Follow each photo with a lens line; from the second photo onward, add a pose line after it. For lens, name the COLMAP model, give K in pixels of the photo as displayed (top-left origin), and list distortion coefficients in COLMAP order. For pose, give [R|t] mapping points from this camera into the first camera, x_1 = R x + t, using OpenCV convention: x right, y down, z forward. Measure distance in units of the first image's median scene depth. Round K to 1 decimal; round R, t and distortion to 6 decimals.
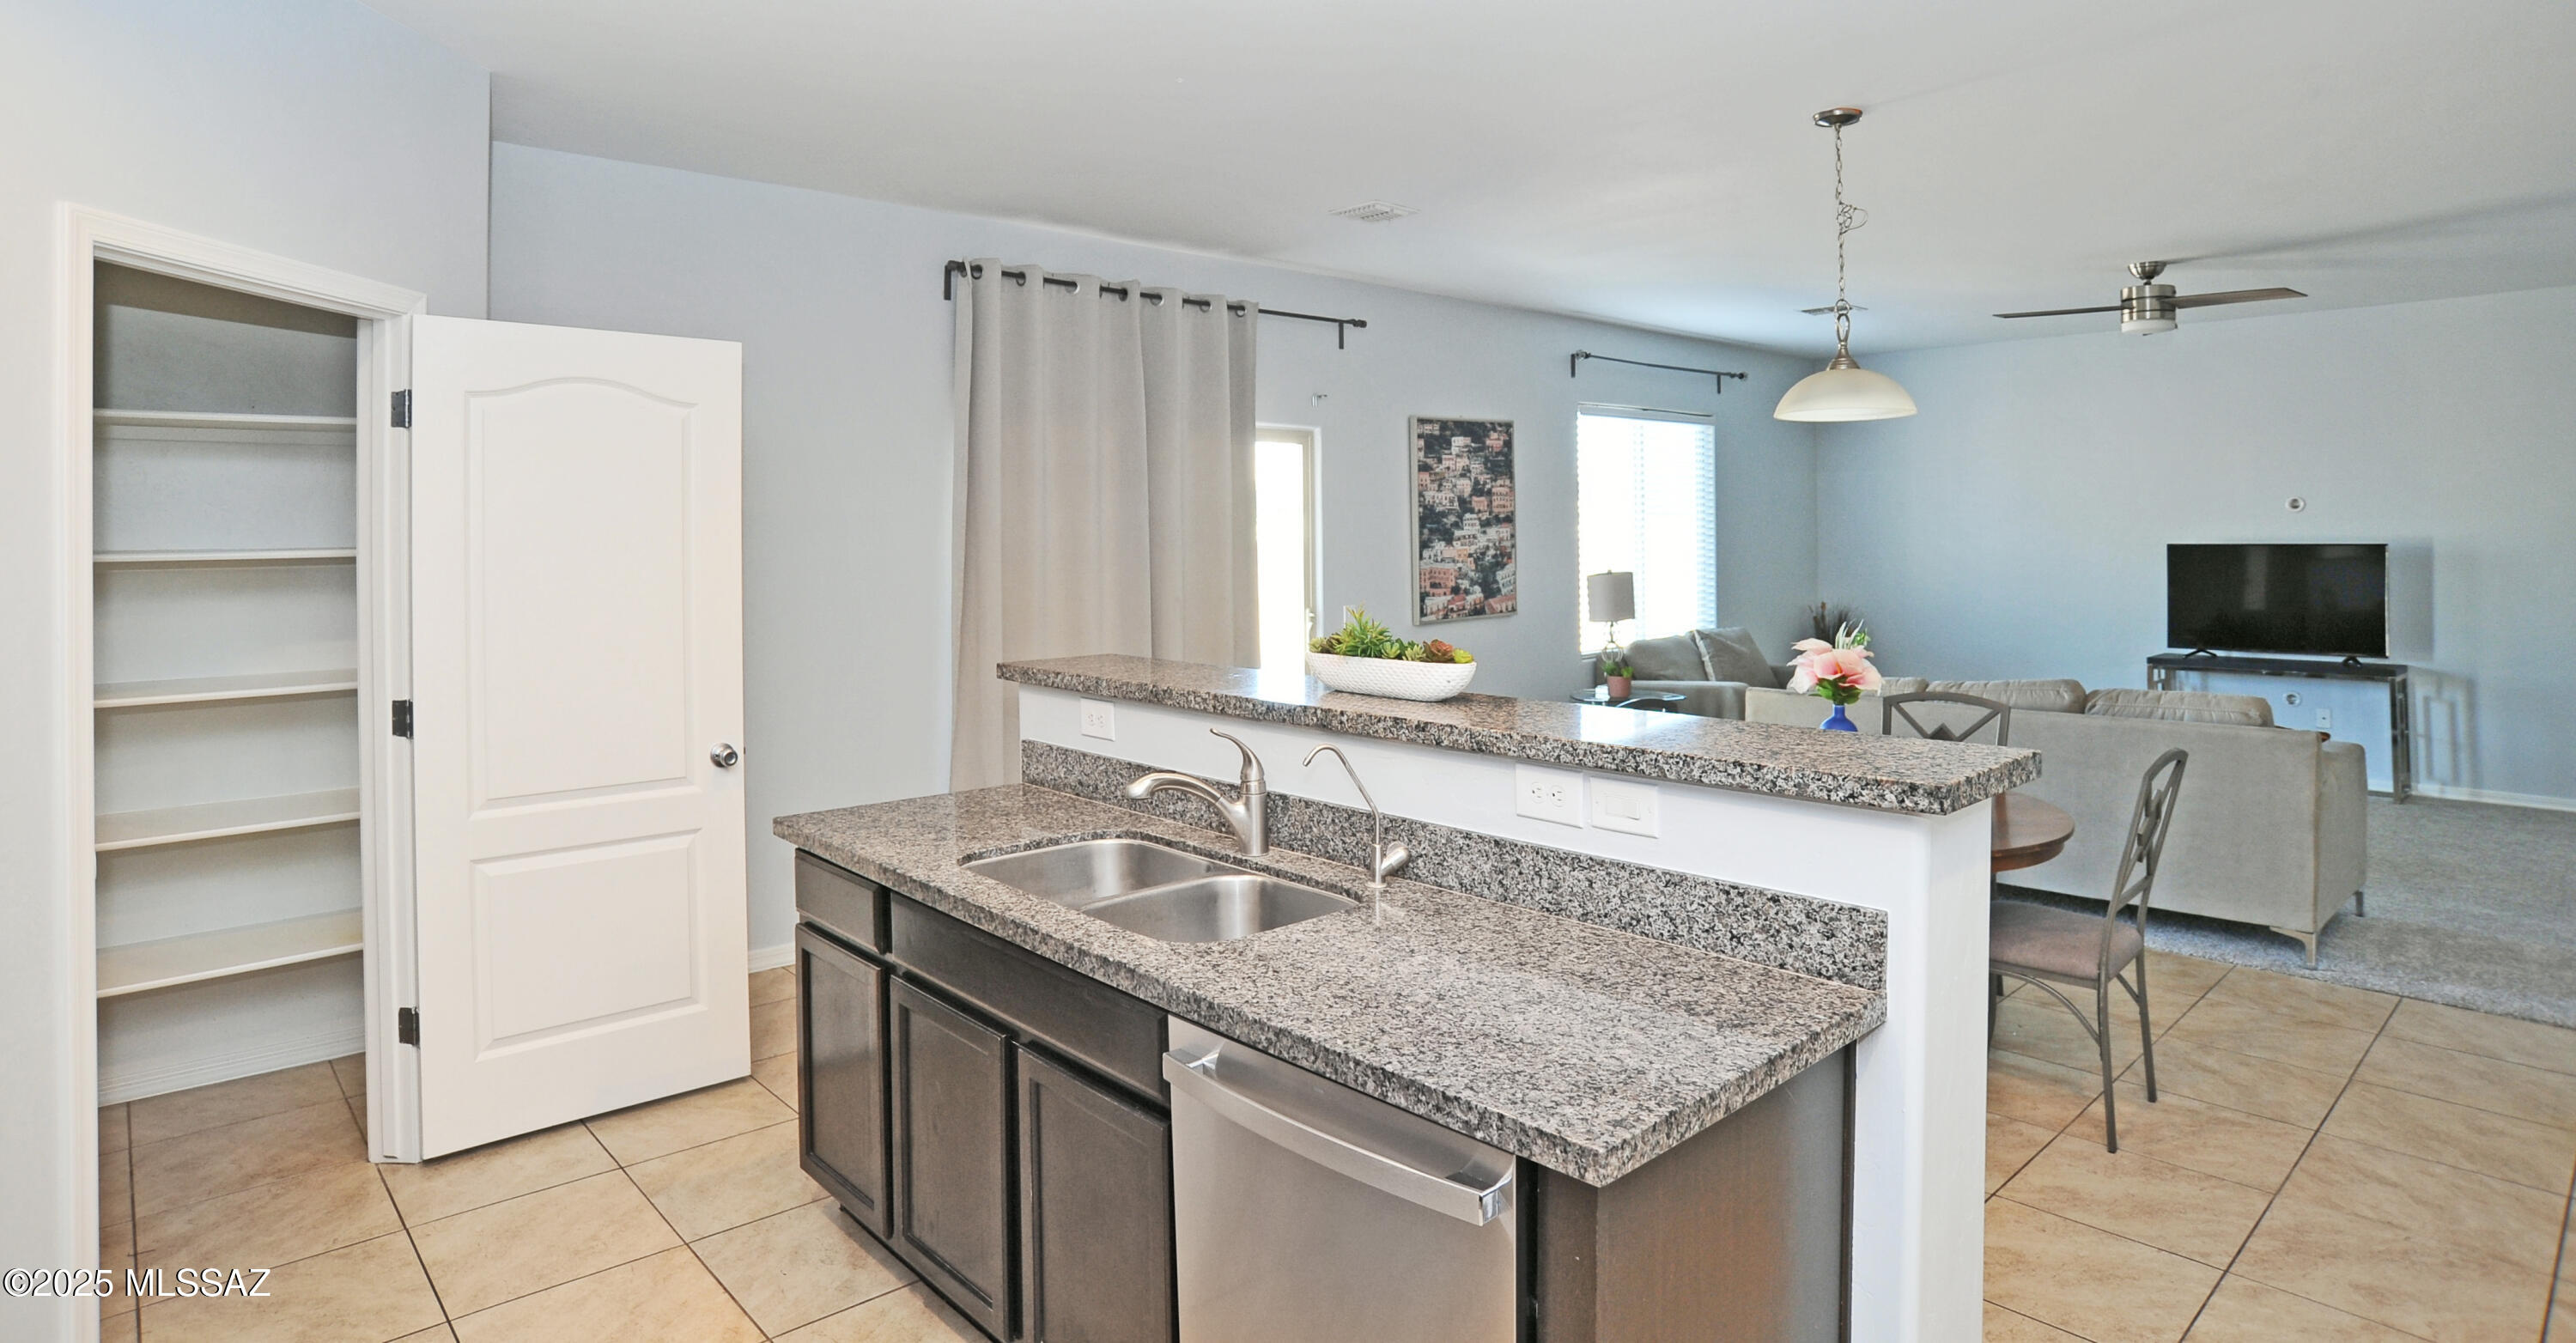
lens RADIAL K [[1362.9, 0, 1276.2], [0, 1362.9, 528.0], [0, 0, 1]] dist [-0.109036, 0.056712]
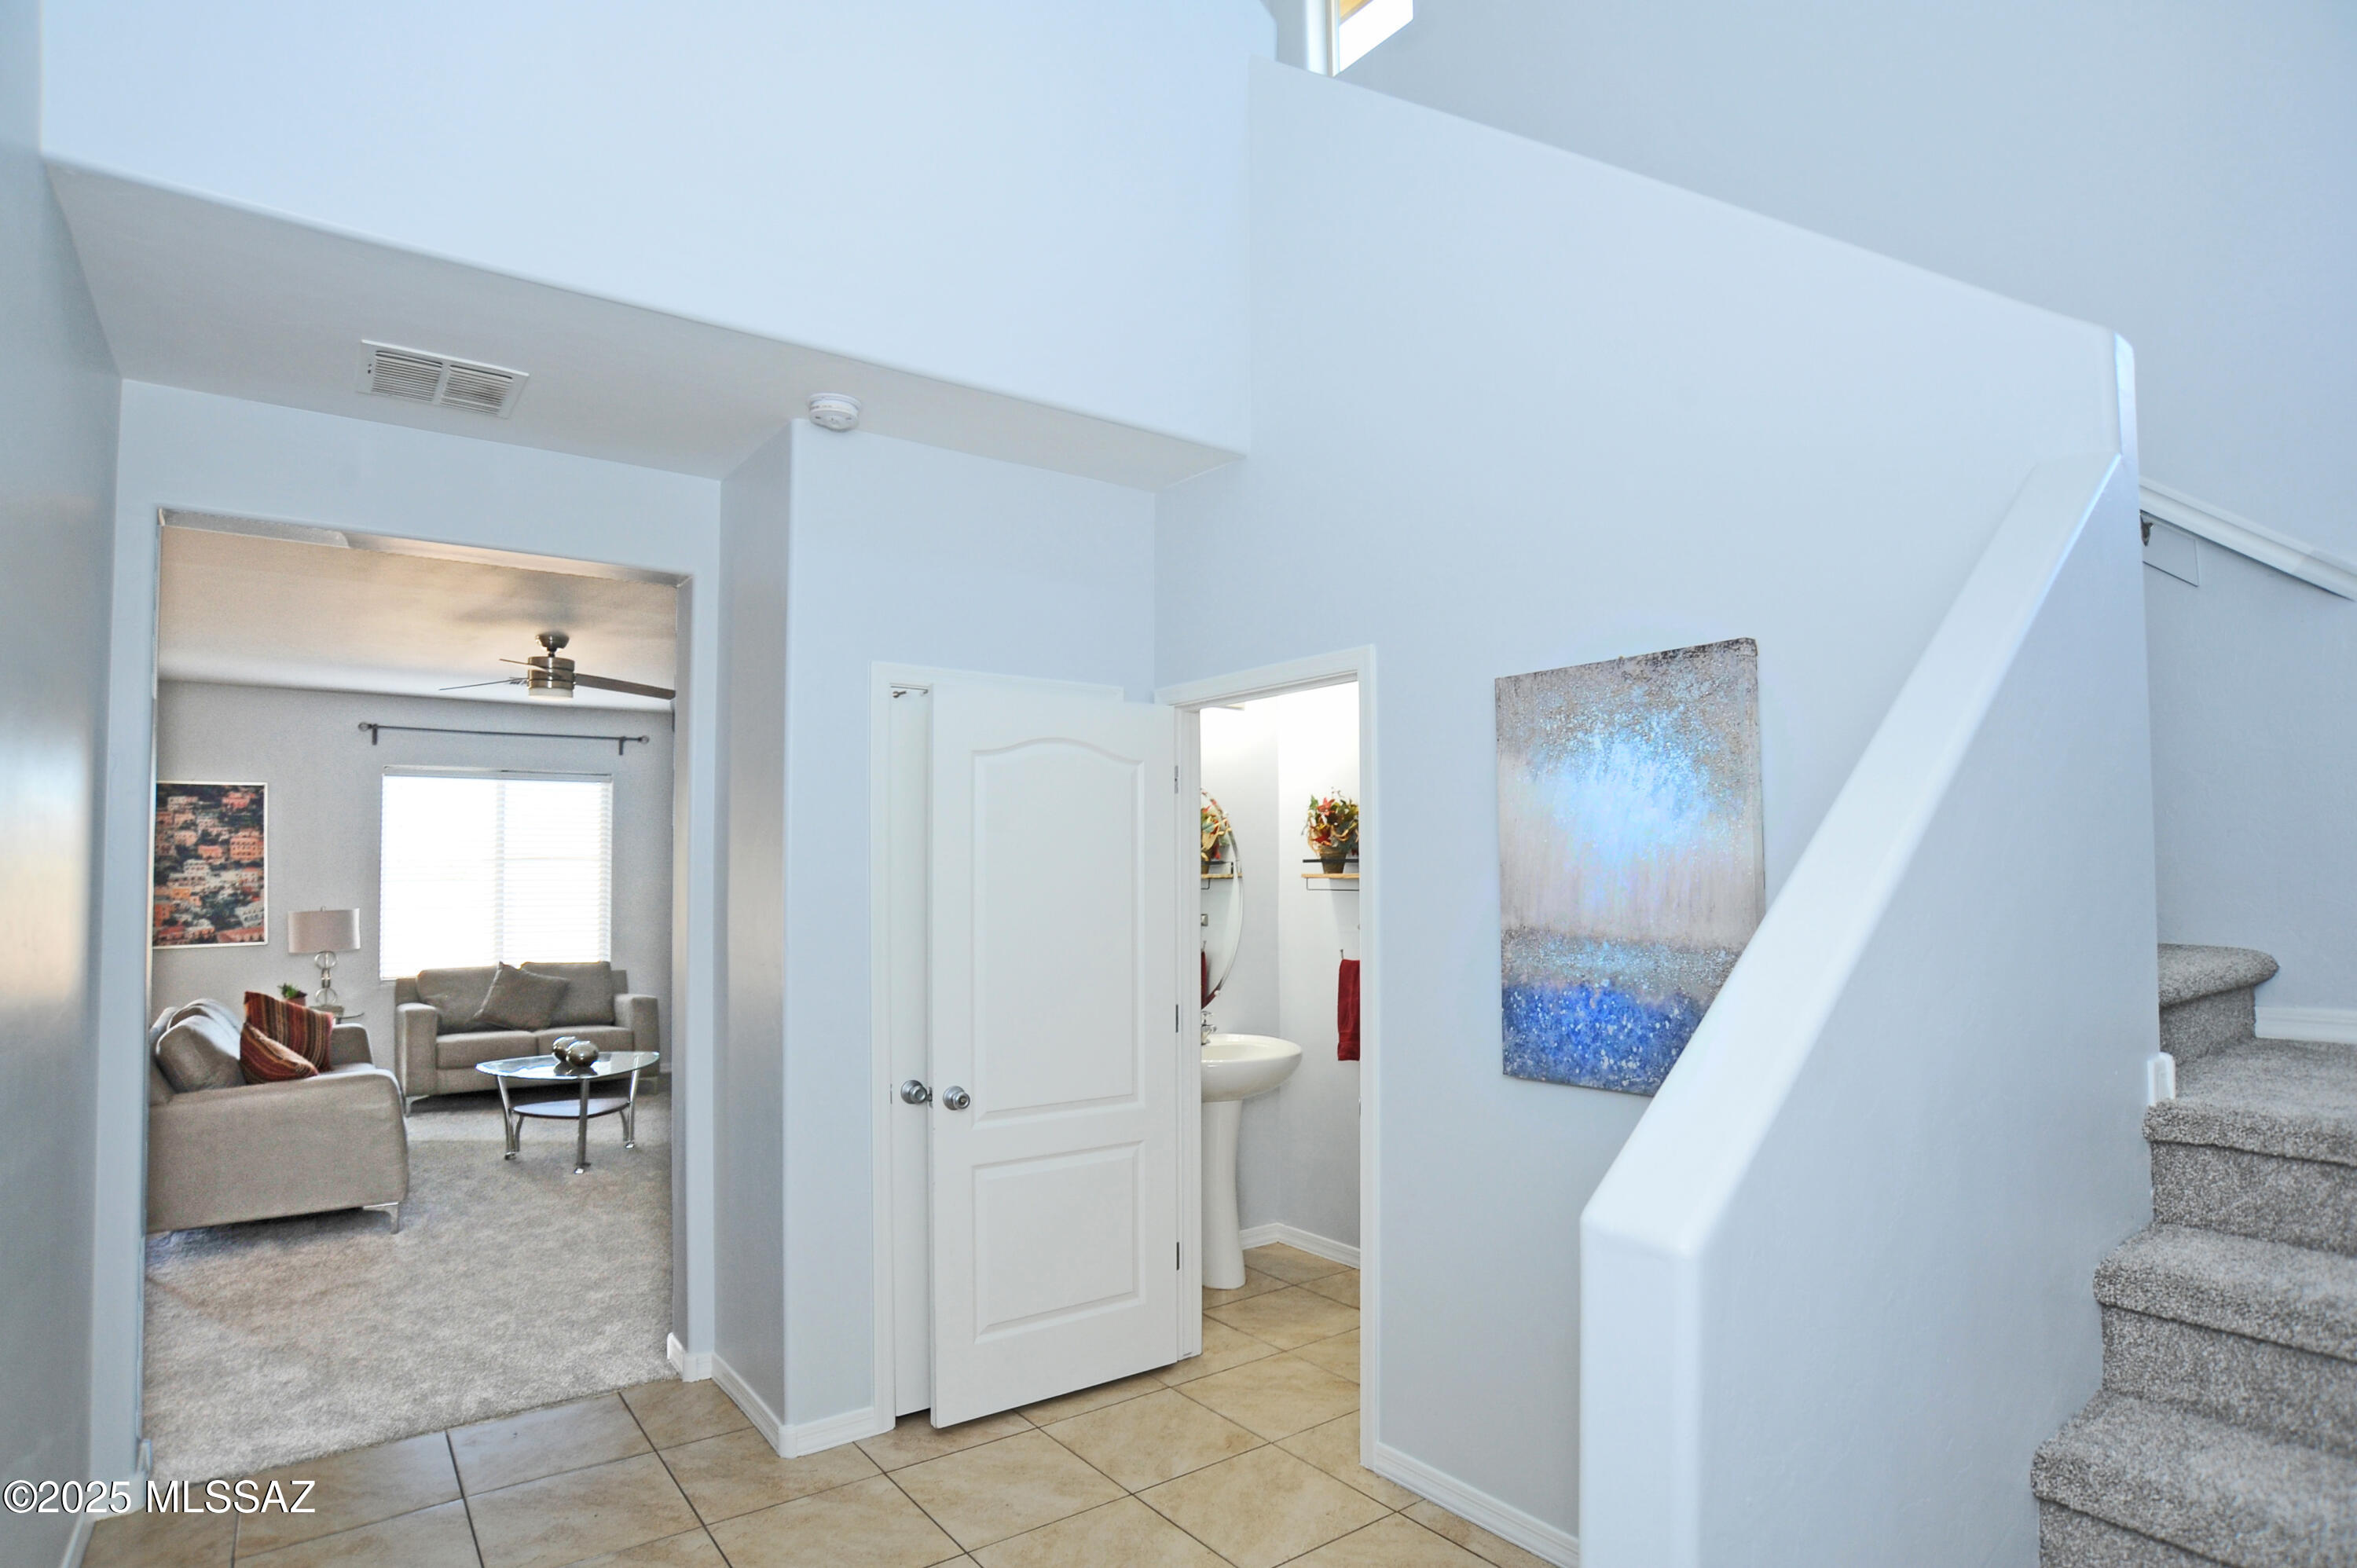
lens RADIAL K [[1225.7, 0, 1147.0], [0, 1225.7, 826.6], [0, 0, 1]] dist [-0.099222, 0.046303]
pose [[0.994545, 0.003205, -0.104255, 1.120495], [-0.006850, 0.999377, -0.034620, -0.009879], [0.104079, 0.035145, 0.993948, 0.052028]]
